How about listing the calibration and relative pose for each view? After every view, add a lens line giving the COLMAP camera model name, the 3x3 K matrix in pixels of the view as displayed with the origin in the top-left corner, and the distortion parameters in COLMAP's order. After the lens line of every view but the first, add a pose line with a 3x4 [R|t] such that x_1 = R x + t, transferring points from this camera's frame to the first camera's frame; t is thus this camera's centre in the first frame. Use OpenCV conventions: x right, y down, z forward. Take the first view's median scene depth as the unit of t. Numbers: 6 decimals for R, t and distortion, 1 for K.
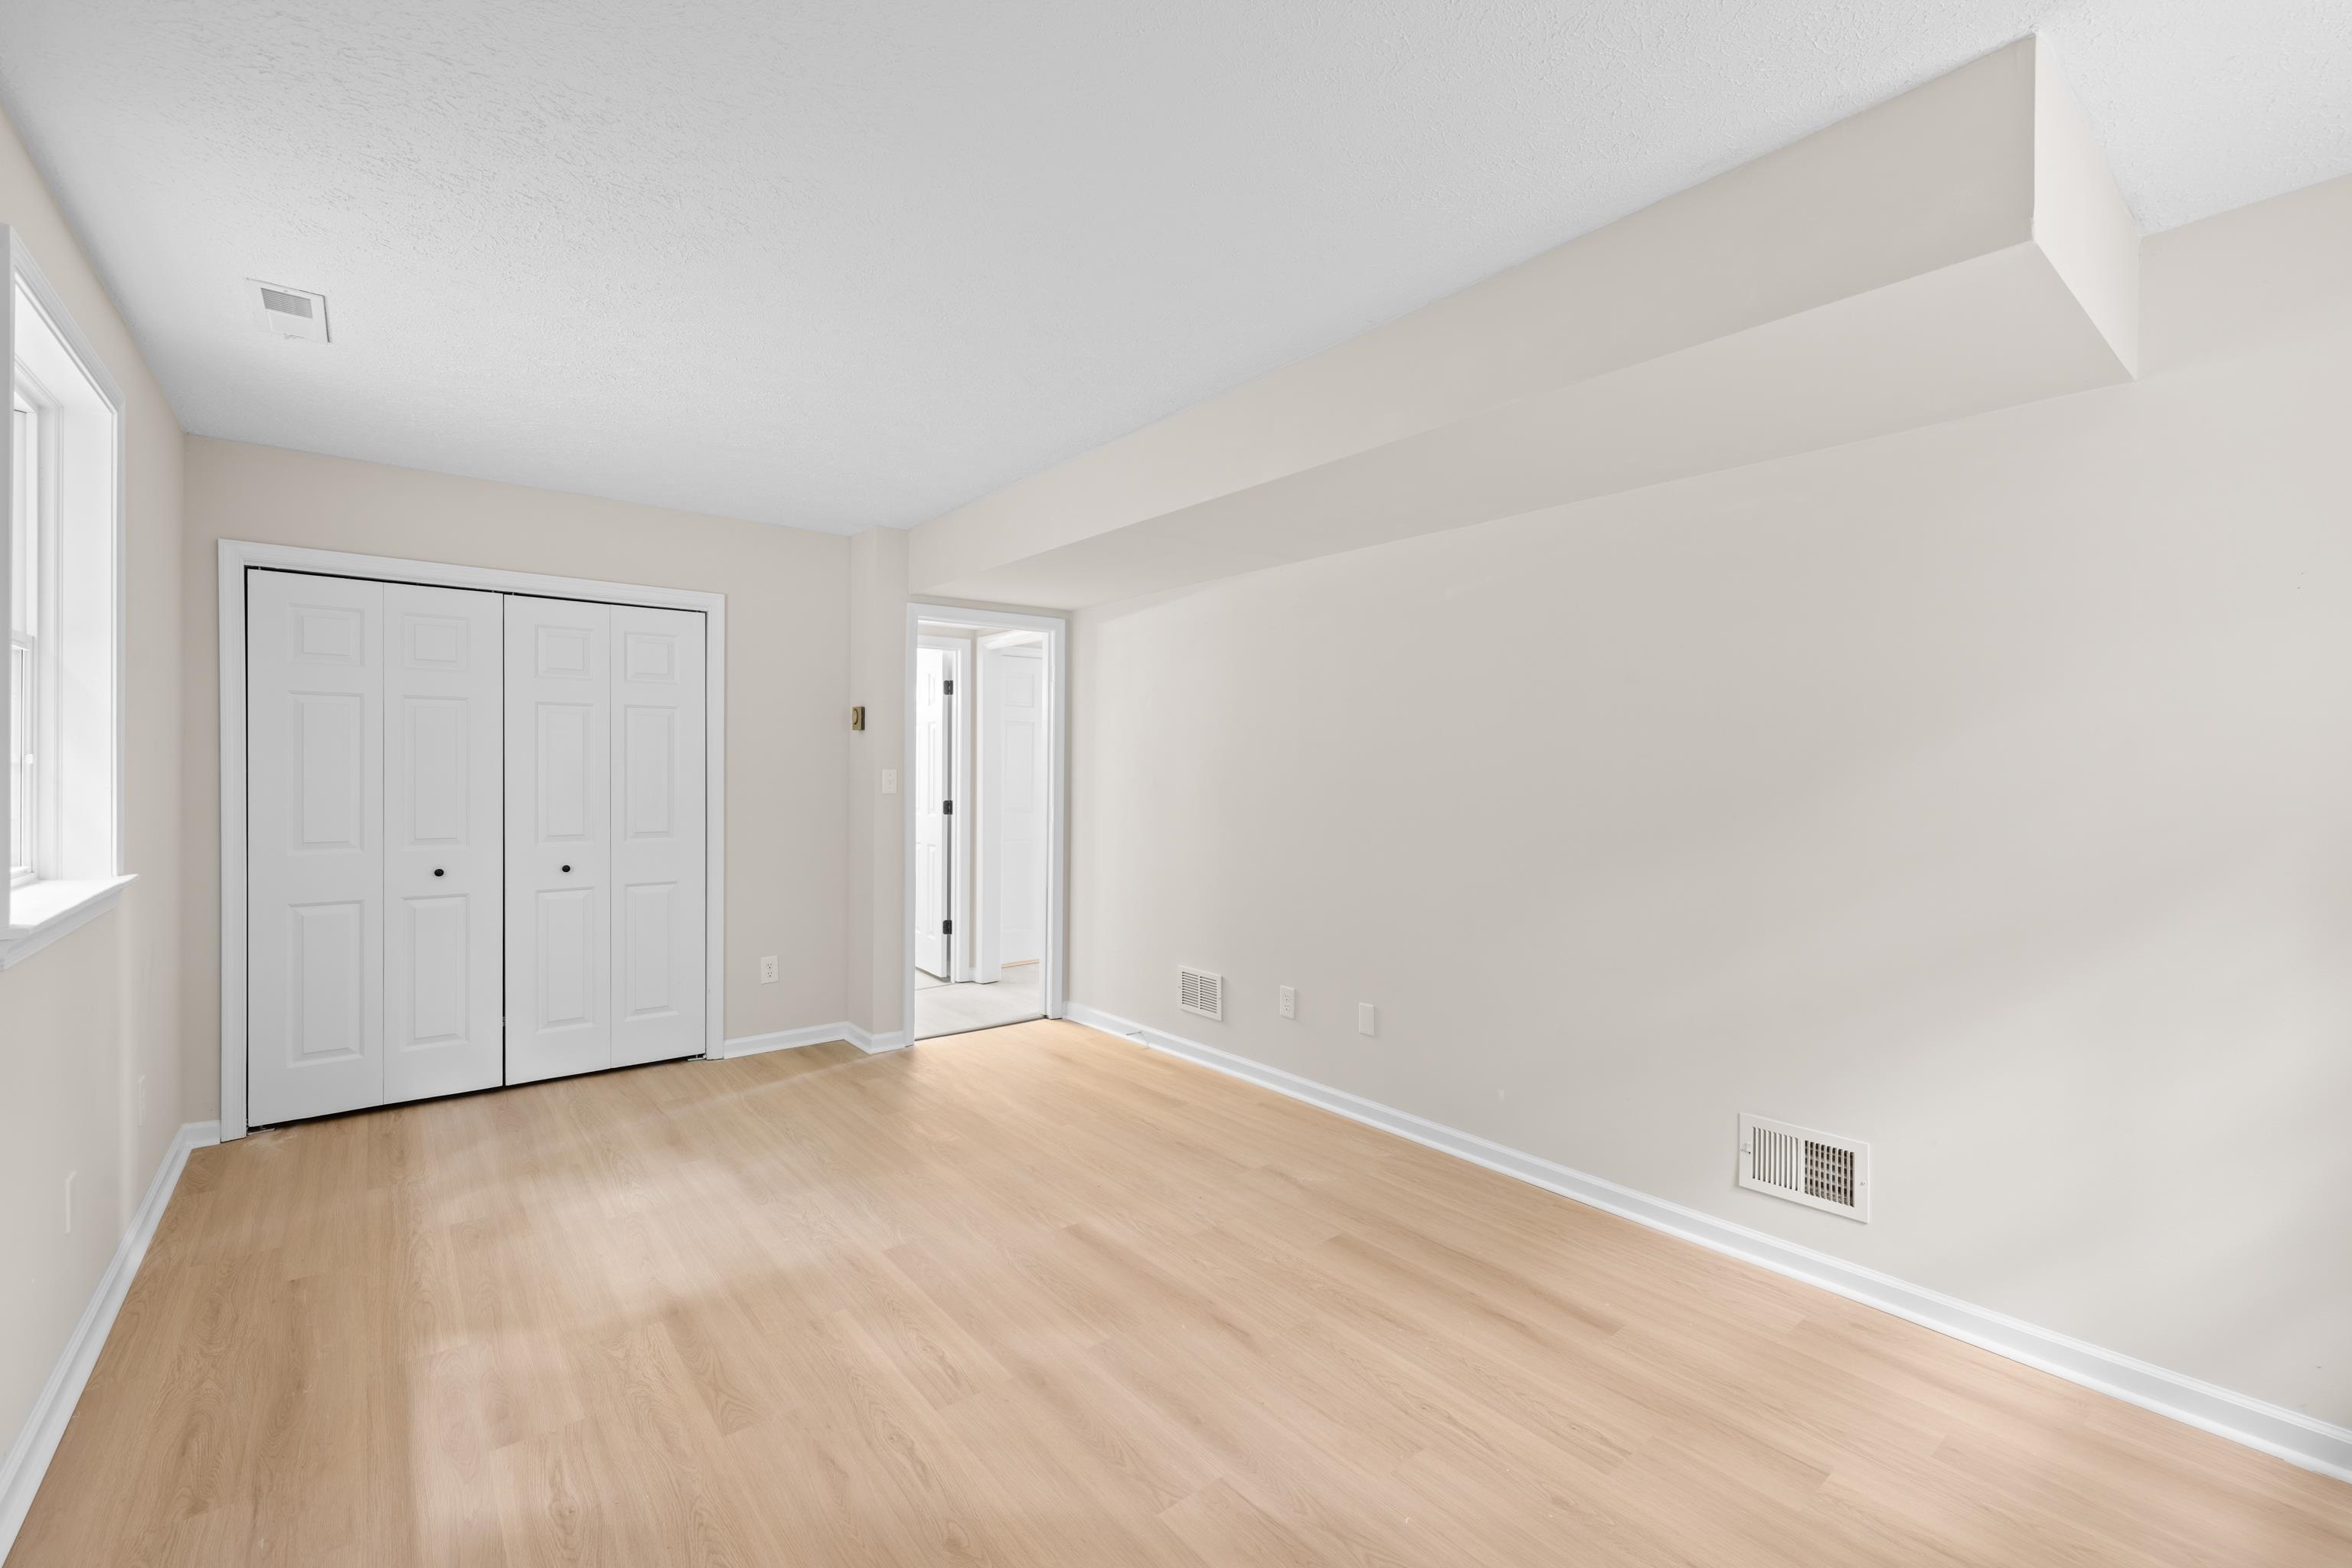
lens RADIAL K [[1009.2, 0, 1168.6], [0, 1009.2, 786.3], [0, 0, 1]] dist [0.000661, 0.001871]
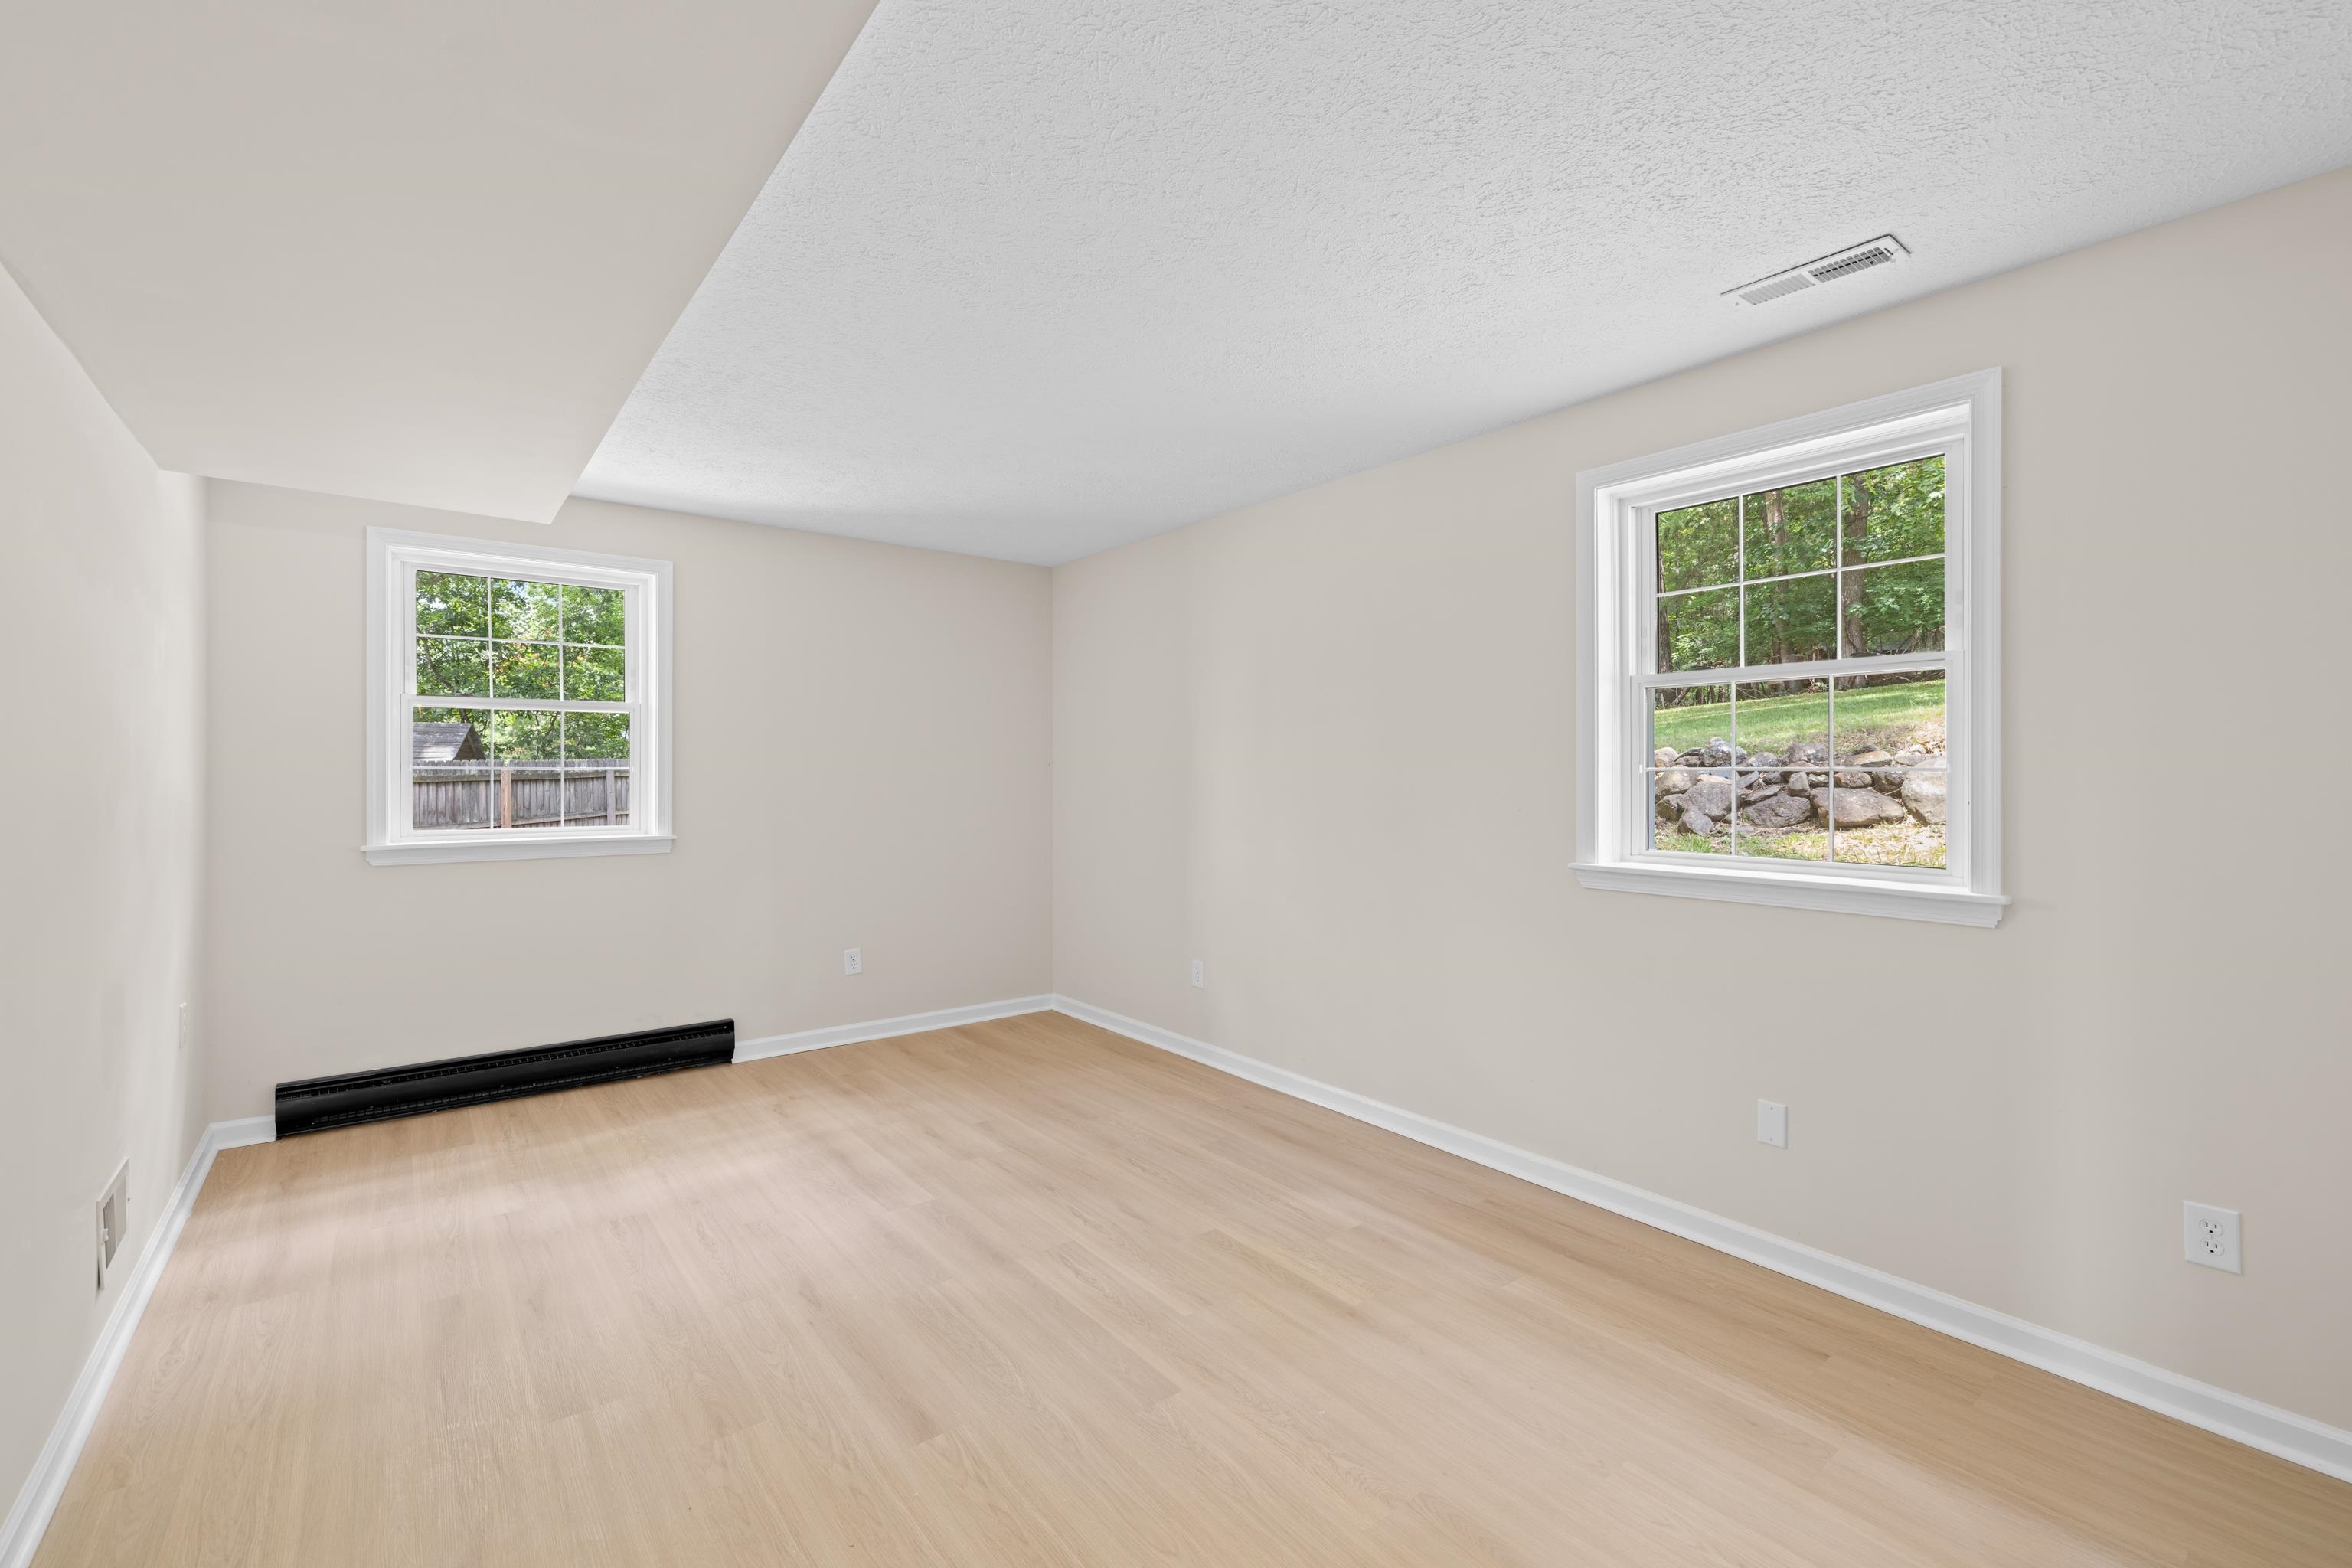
lens RADIAL K [[1009.2, 0, 1190.4], [0, 1009.2, 772.6], [0, 0, 1]] dist [0.000661, 0.001871]
pose [[-0.999949, -0.007359, -0.006980, -0.344567], [-0.007488, 0.999798, 0.018631, -0.041326], [0.006842, 0.018682, -0.999802, 2.172831]]
